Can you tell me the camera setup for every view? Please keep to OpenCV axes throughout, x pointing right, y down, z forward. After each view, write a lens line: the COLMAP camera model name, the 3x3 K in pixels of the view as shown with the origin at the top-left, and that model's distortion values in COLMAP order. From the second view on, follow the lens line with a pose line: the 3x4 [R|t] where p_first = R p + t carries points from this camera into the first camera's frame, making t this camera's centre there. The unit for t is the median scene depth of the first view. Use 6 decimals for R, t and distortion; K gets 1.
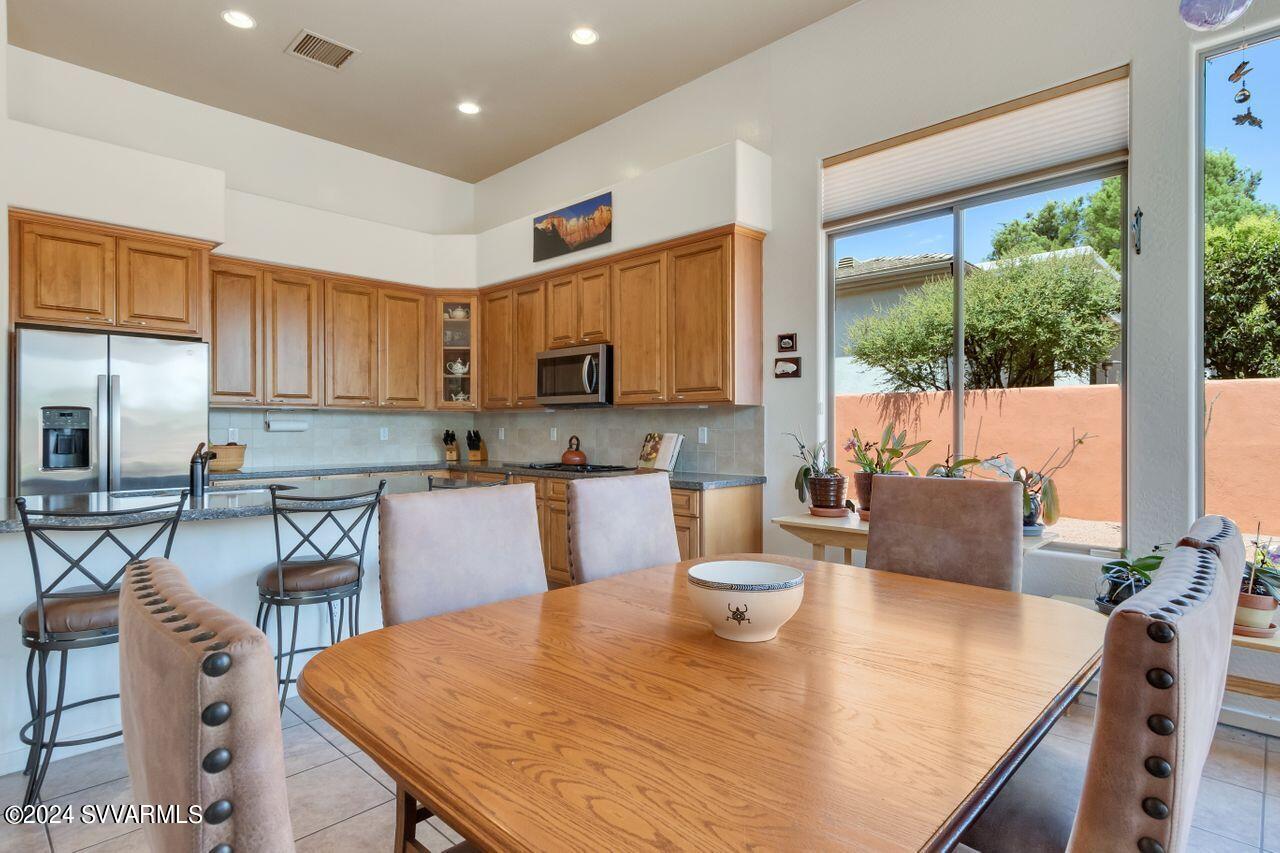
lens RADIAL K [[664.8, 0, 642.1], [0, 664.8, 419.9], [0, 0, 1]] dist [0.003671, -0.000029]
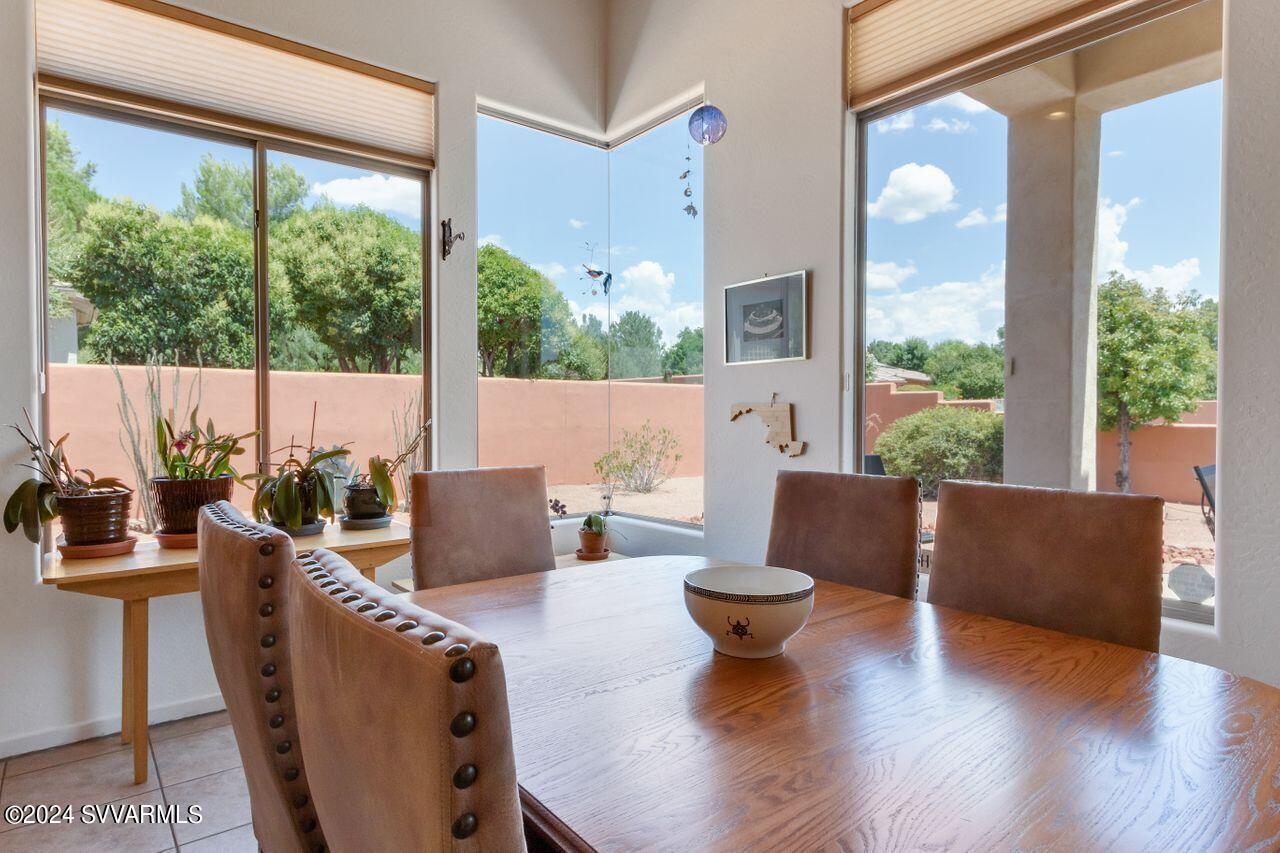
lens RADIAL K [[710.9, 0, 634.6], [0, 710.9, 423.9], [0, 0, 1]] dist [-0.000532, 0.000904]
pose [[0.124682, -0.015496, 0.992076, -0.325704], [-0.009287, 0.999816, 0.016784, 0.003783], [-0.992153, -0.011307, 0.124515, 0.422738]]
